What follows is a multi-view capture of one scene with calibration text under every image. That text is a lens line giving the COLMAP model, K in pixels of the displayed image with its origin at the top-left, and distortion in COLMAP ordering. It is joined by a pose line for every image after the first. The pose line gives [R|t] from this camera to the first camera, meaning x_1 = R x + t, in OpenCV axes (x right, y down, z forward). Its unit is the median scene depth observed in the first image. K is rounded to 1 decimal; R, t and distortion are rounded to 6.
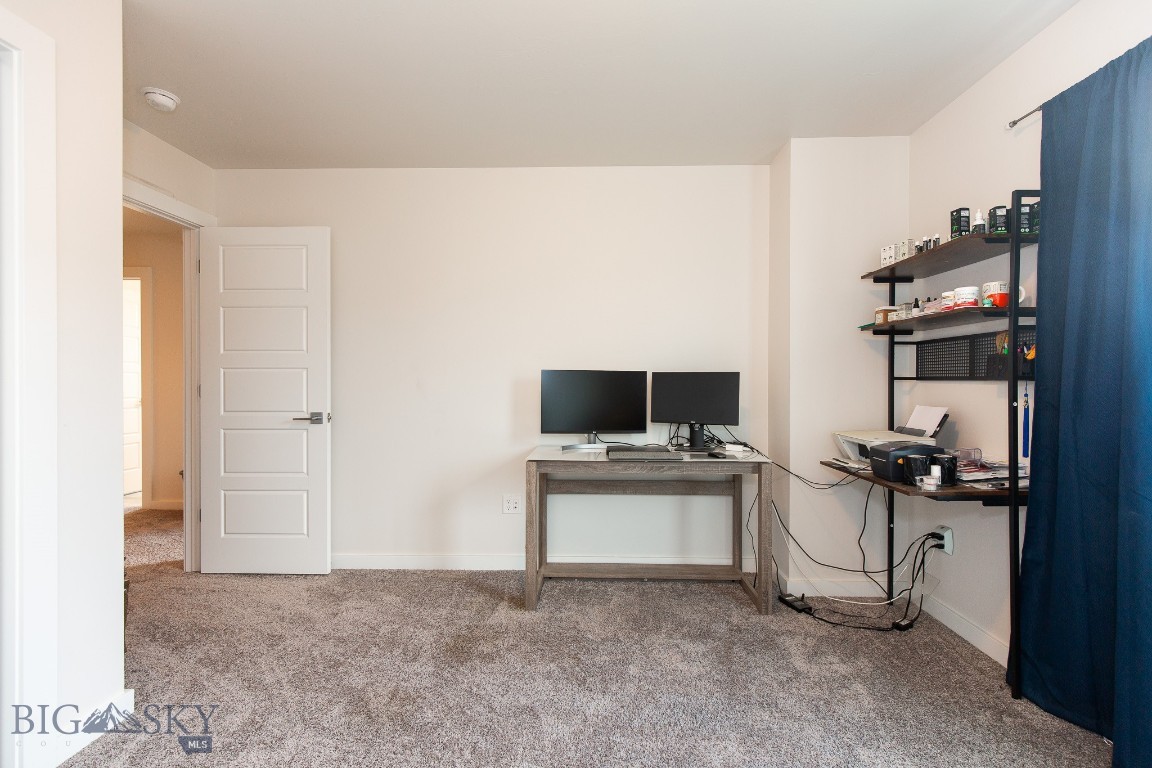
lens RADIAL K [[521.2, 0, 574.9], [0, 521.2, 384.0], [0, 0, 1]] dist [0.010457, -0.001628]
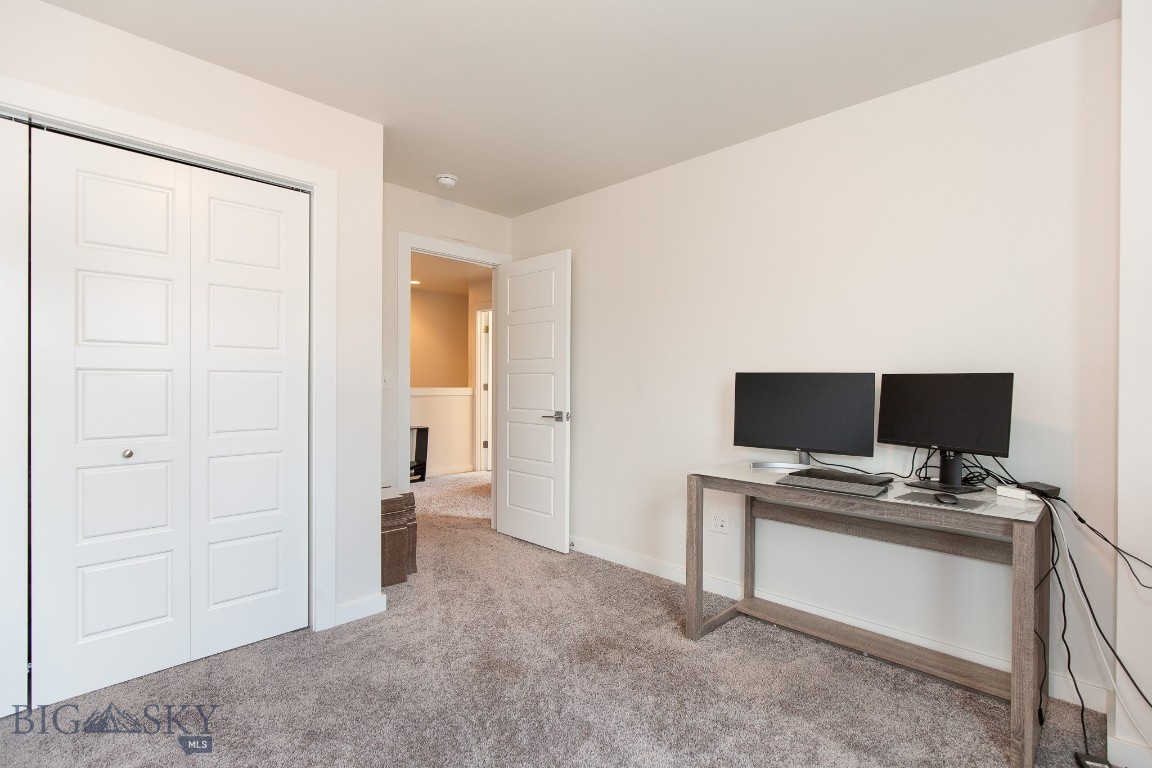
lens RADIAL K [[539.6, 0, 570.3], [0, 539.6, 384.9], [0, 0, 1]] dist [0.003545, -0.000019]
pose [[0.731087, 0.004649, -0.682269, 0.348790], [-0.002099, 0.999987, 0.004566, -0.010164], [0.682282, -0.001906, 0.731087, 0.151166]]
